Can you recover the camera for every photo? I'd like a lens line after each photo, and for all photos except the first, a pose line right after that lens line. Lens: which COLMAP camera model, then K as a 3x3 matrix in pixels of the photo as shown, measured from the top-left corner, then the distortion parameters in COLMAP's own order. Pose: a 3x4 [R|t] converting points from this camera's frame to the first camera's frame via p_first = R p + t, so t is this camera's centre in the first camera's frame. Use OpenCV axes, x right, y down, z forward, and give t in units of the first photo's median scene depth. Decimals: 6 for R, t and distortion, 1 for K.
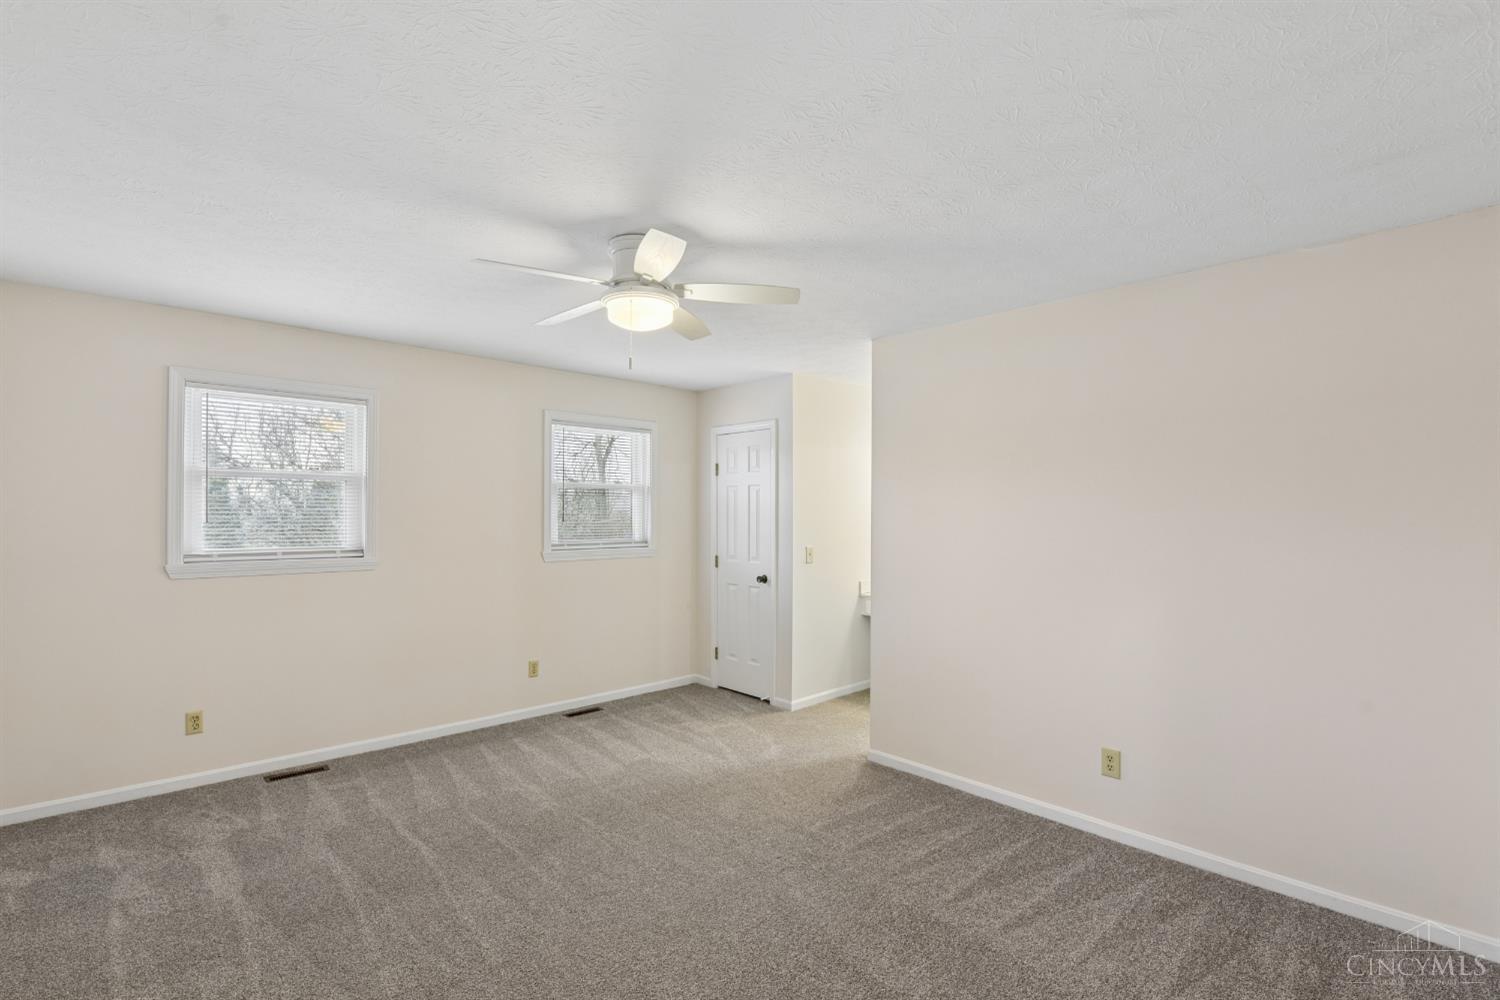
lens RADIAL K [[692.5, 0, 762.7], [0, 692.5, 502.3], [0, 0, 1]] dist [-0.015380, 0.000527]
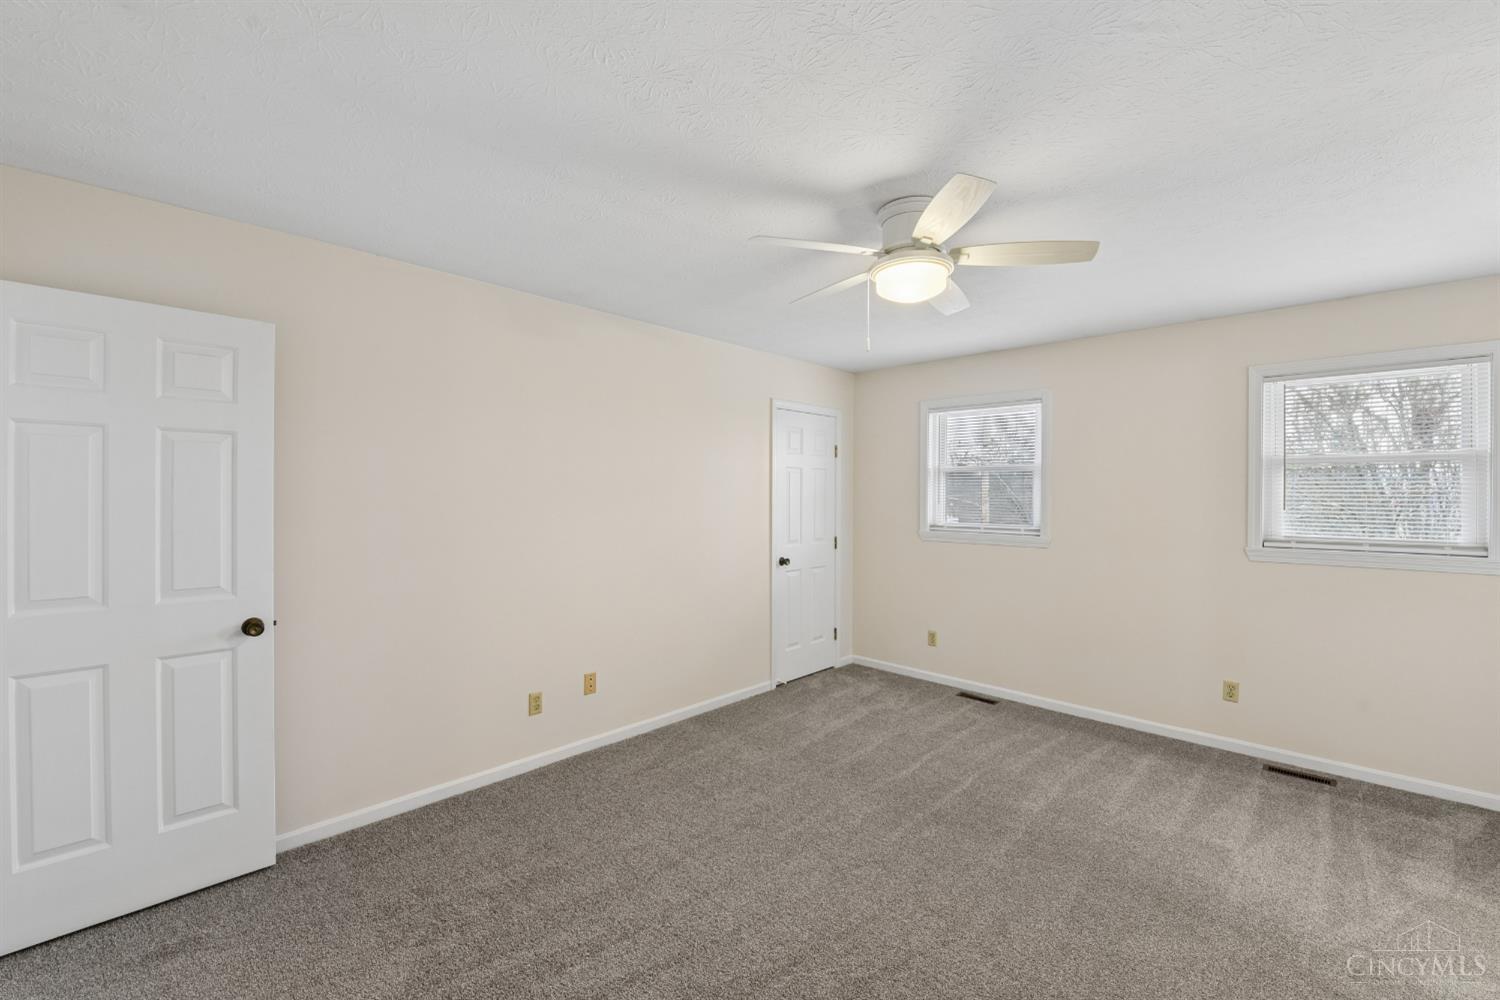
lens RADIAL K [[637.9, 0, 762.1], [0, 637.9, 501.3], [0, 0, 1]] dist [-0.010915, -0.001016]
pose [[0.032262, 0.009386, -0.999435, 0.450831], [0.007910, 0.999922, 0.009646, 0.009425], [0.999448, -0.008217, 0.032185, 0.506618]]
